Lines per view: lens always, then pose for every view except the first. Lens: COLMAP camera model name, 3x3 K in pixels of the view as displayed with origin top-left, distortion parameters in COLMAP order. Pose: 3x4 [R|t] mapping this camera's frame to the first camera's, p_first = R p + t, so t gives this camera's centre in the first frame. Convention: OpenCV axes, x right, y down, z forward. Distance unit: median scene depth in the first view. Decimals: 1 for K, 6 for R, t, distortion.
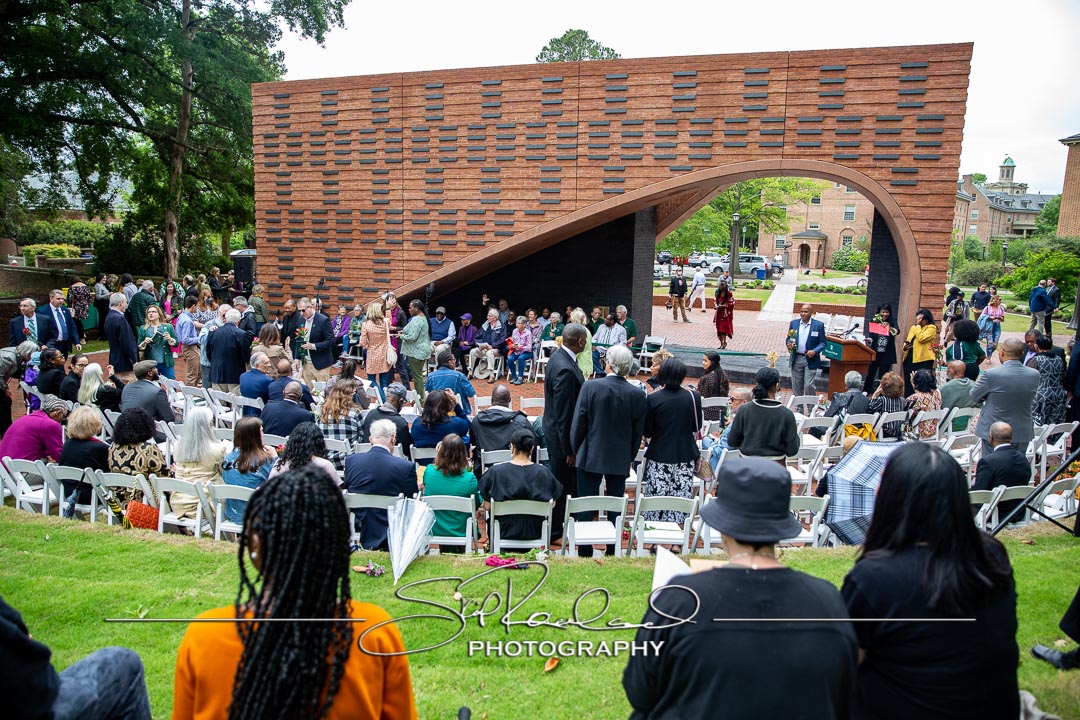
lens RADIAL K [[734.1, 0, 541.7], [0, 734.1, 363.3], [0, 0, 1]] dist [-0.097128, 0.071192]
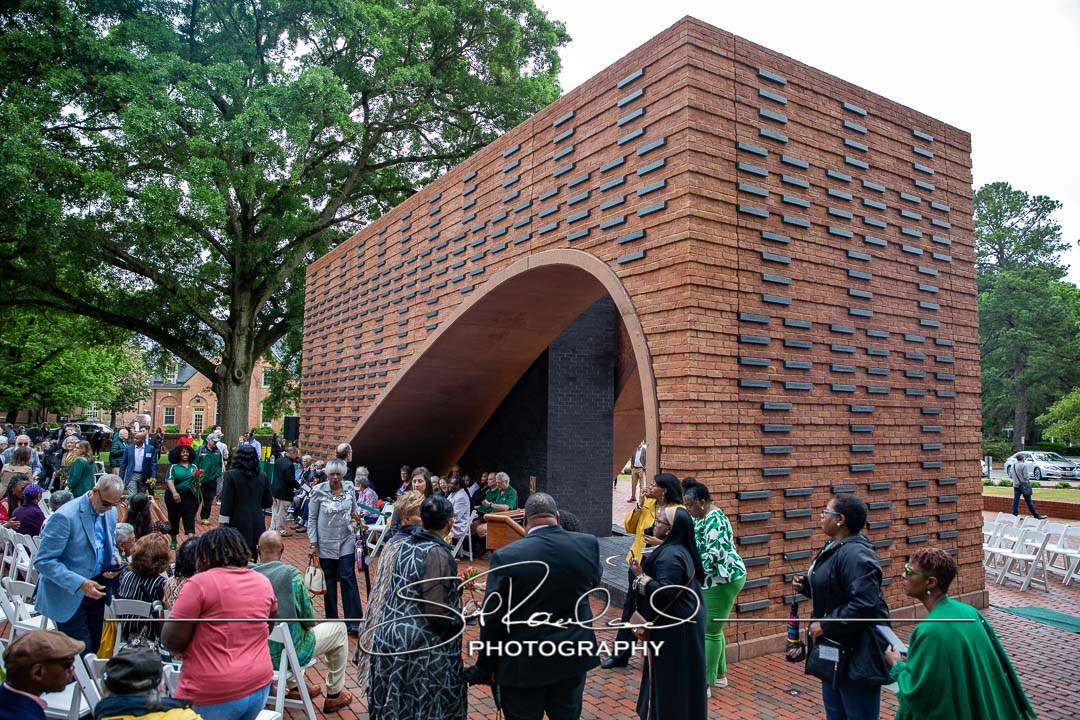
lens RADIAL K [[734.1, 0, 539.3], [0, 734.1, 359.7], [0, 0, 1]] dist [-0.097128, 0.071192]
pose [[0.788632, -0.056925, -0.612225, 0.664239], [-0.114128, 0.964850, -0.236724, -0.012807], [0.604181, 0.256560, 0.754415, 0.418877]]
